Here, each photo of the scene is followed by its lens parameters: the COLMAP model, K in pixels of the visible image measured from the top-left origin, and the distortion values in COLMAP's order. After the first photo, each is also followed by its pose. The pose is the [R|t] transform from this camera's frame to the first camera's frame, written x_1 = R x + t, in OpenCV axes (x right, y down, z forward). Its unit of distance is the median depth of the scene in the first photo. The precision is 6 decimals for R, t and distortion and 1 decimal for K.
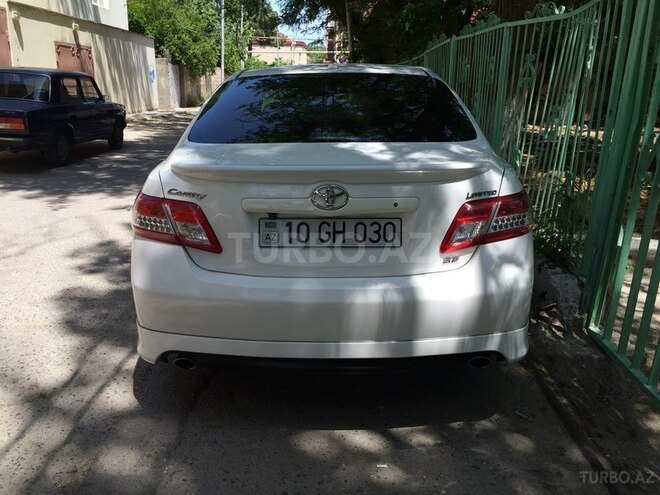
lens RADIAL K [[561.4, 0, 330.0], [0, 561.4, 247.5], [0, 0, 1]] dist [0.077604, -0.134415]
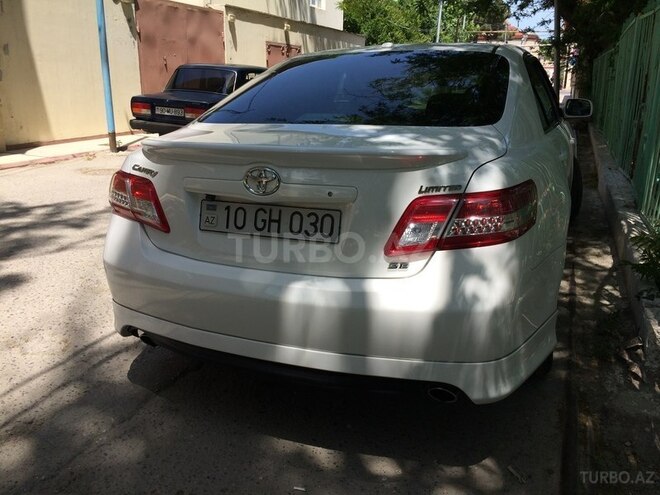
lens RADIAL K [[561.4, 0, 330.0], [0, 561.4, 247.5], [0, 0, 1]] dist [0.077604, -0.134415]
pose [[0.927111, 0.096492, -0.362153, 0.412655], [-0.095279, 0.995224, 0.021252, -0.012099], [0.362474, 0.014802, 0.931876, 0.188553]]
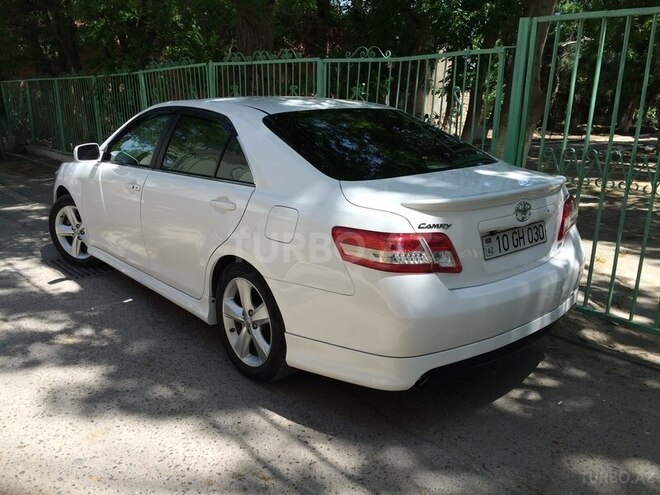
lens RADIAL K [[586.4, 0, 328.7], [0, 586.4, 238.4], [0, 0, 1]] dist [0.001627, -0.000264]
pose [[0.752011, -0.157317, 0.640103, -1.135143], [0.191593, 0.981343, 0.016094, -0.127387], [-0.630692, 0.110536, 0.768121, 0.237333]]
